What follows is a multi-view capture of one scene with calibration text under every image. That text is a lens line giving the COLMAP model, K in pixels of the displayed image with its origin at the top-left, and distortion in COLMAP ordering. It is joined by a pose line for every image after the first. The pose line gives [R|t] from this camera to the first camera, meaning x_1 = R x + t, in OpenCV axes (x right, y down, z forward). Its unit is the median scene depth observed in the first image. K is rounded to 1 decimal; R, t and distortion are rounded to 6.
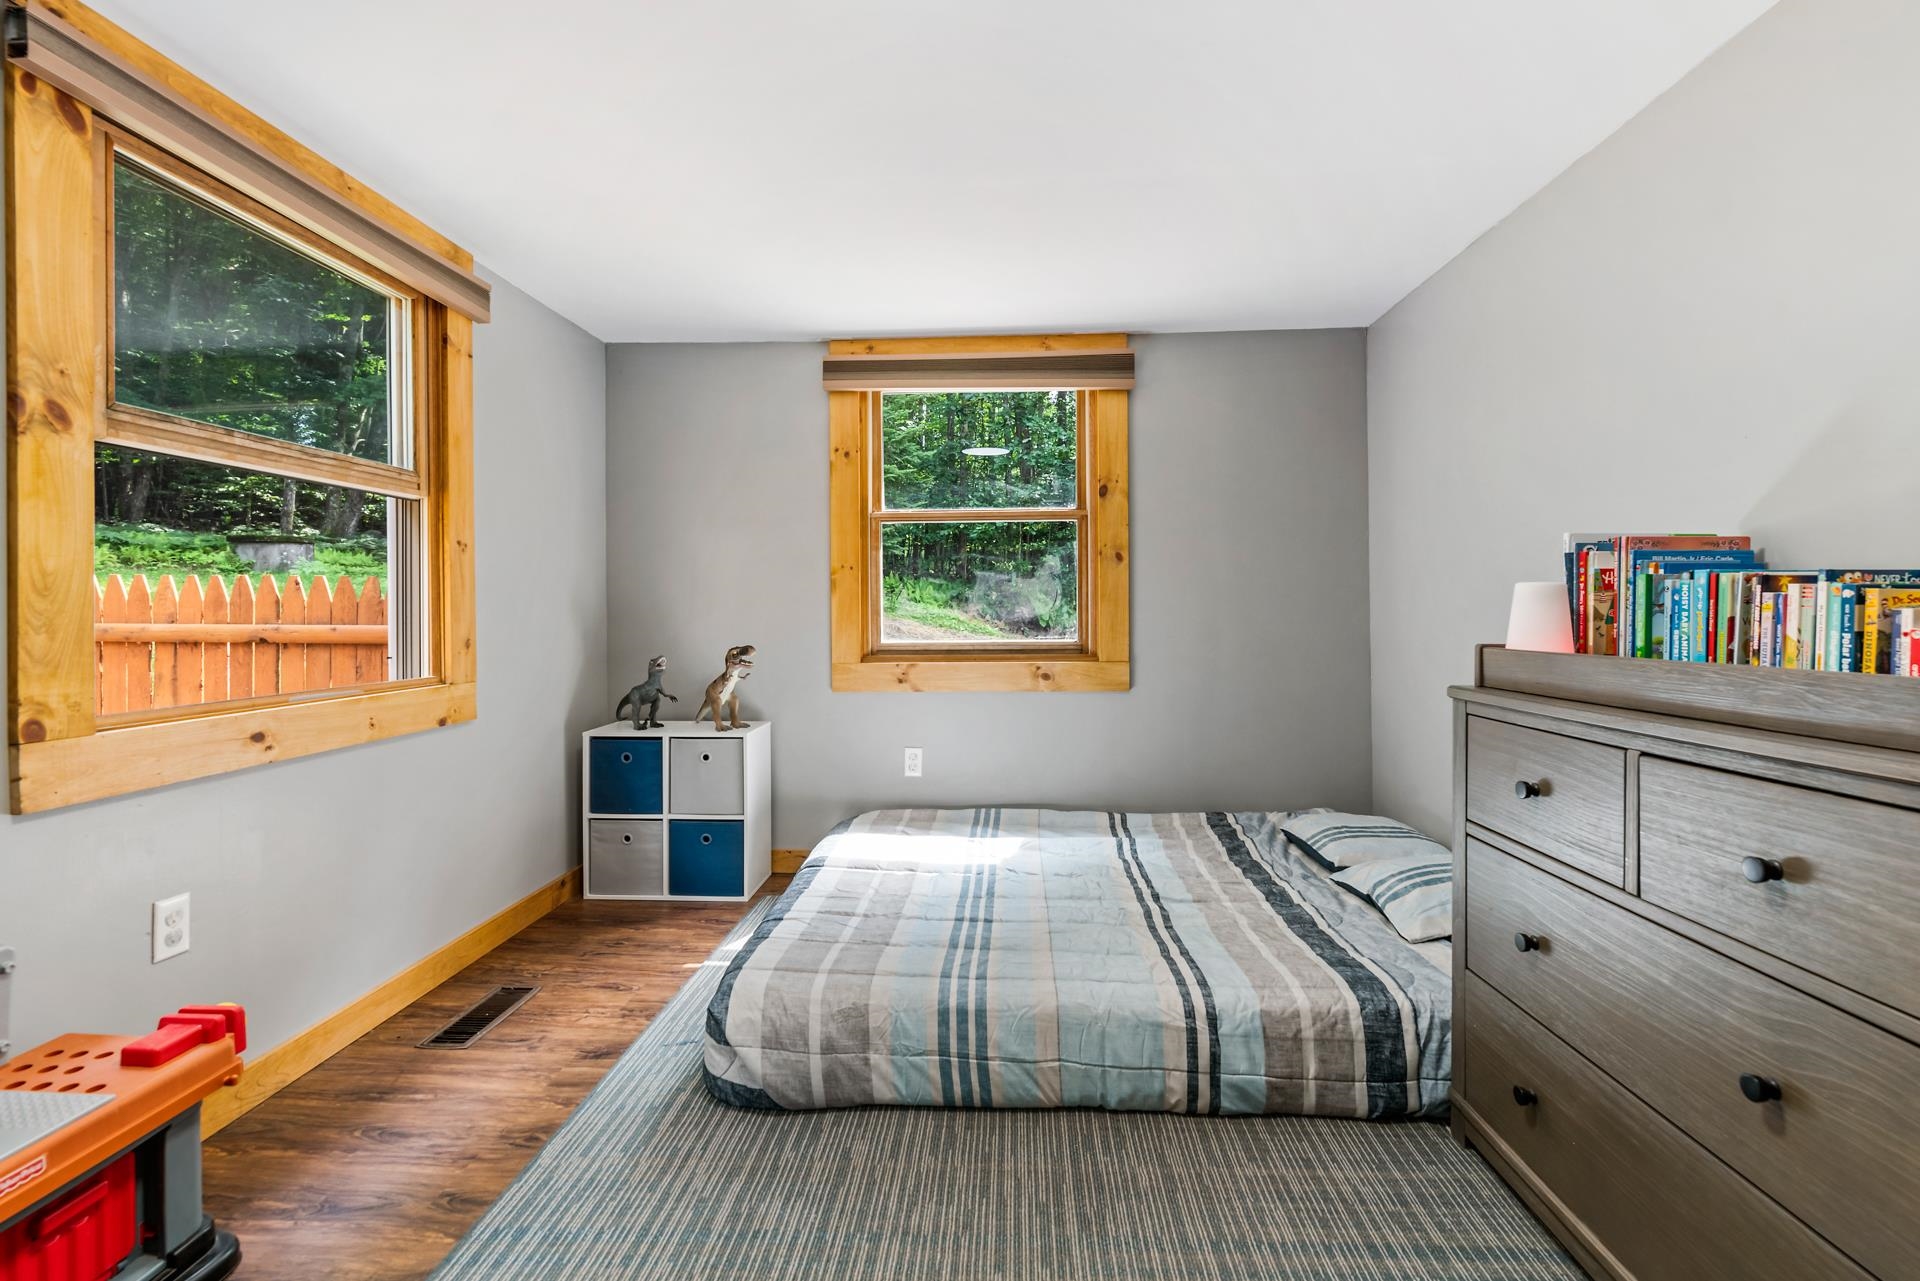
lens RADIAL K [[845.6, 0, 983.6], [0, 845.6, 612.1], [0, 0, 1]] dist [-0.003190, -0.002567]
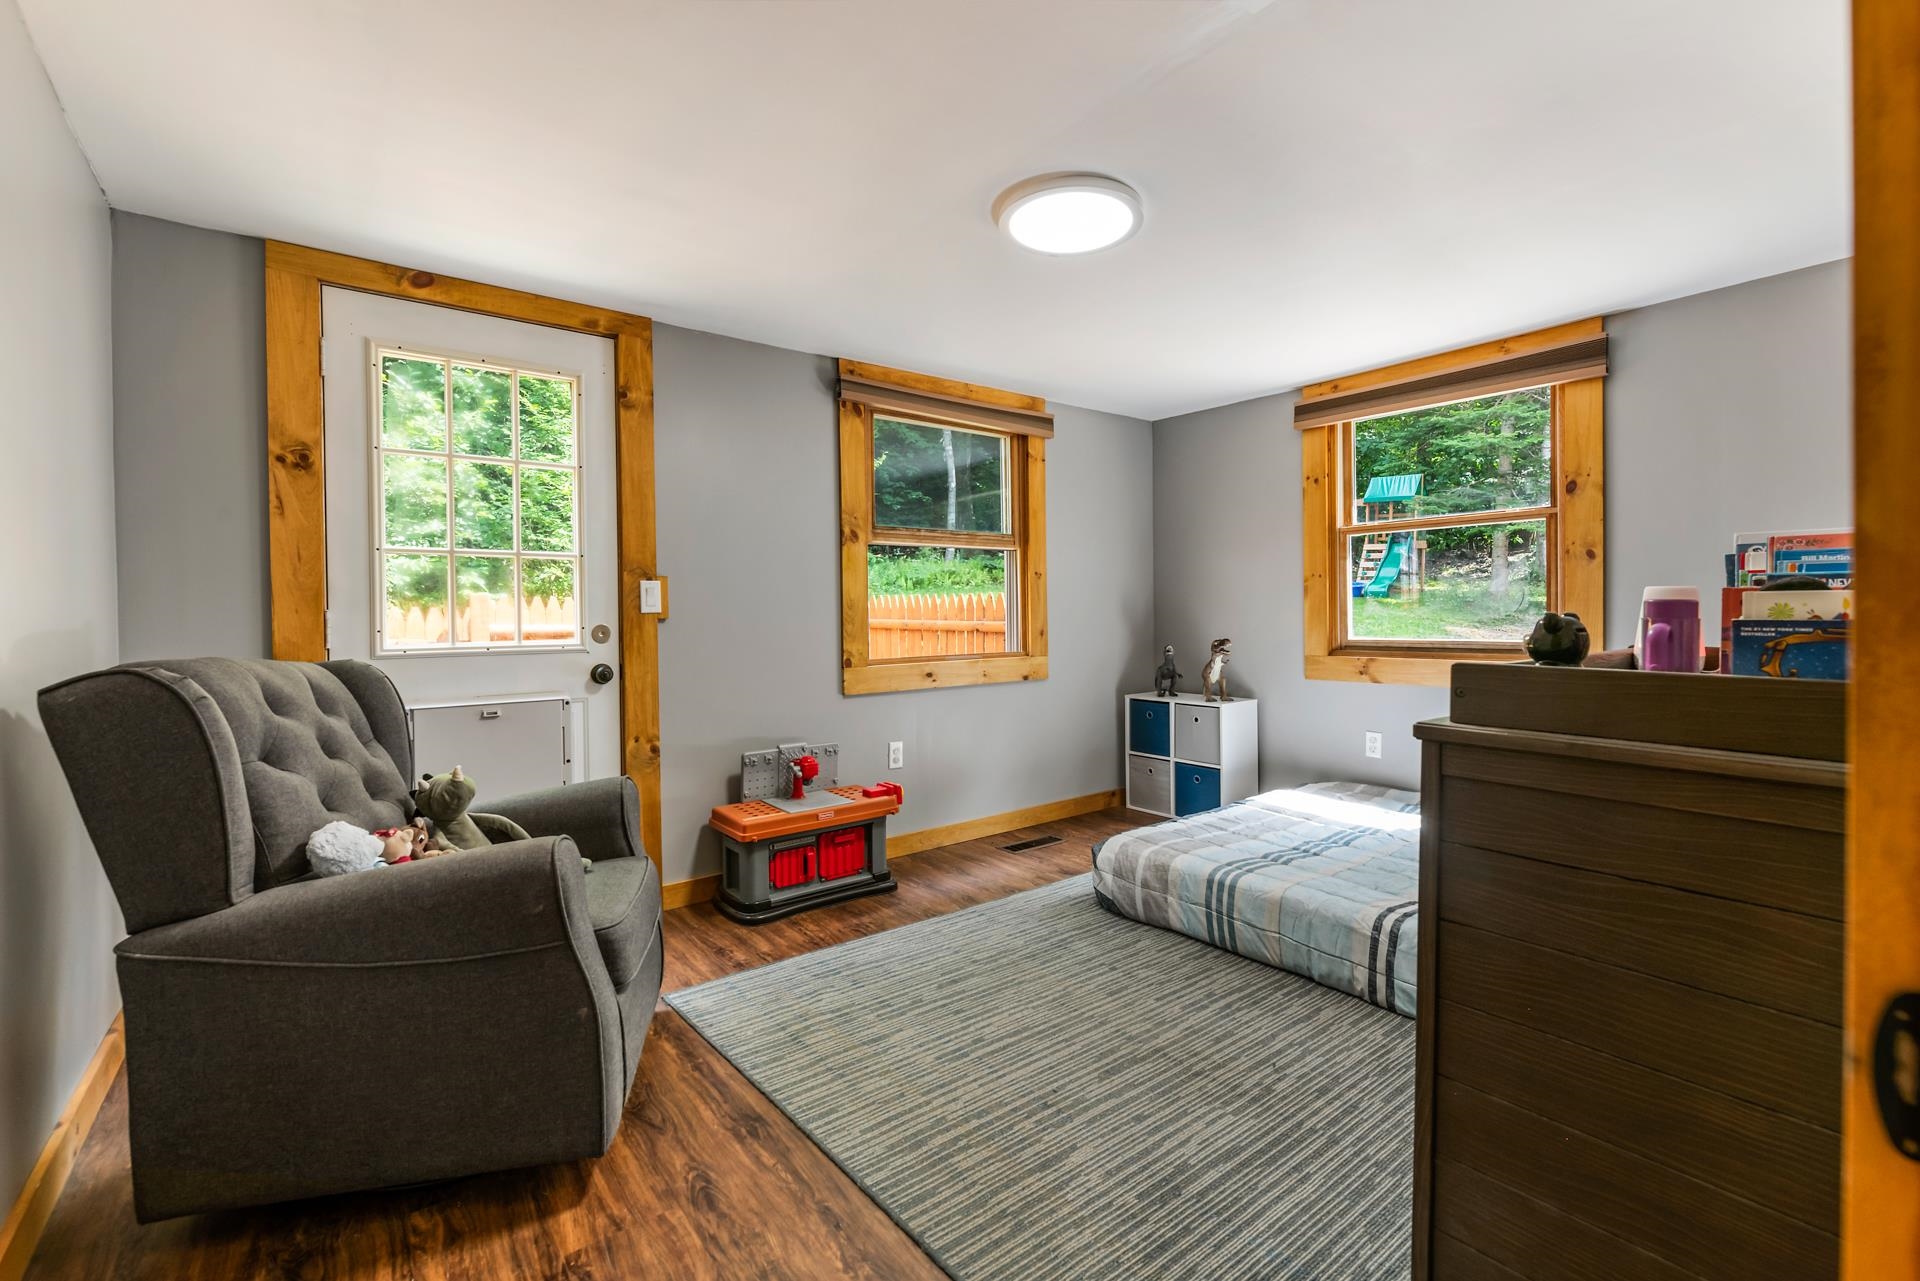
lens RADIAL K [[845.6, 0, 954.0], [0, 845.6, 631.0], [0, 0, 1]] dist [-0.003190, -0.002567]
pose [[0.641771, 0.013505, -0.766777, 0.767157], [0.004954, 0.999751, 0.021755, -0.005745], [0.766880, -0.017761, 0.641545, -0.290505]]
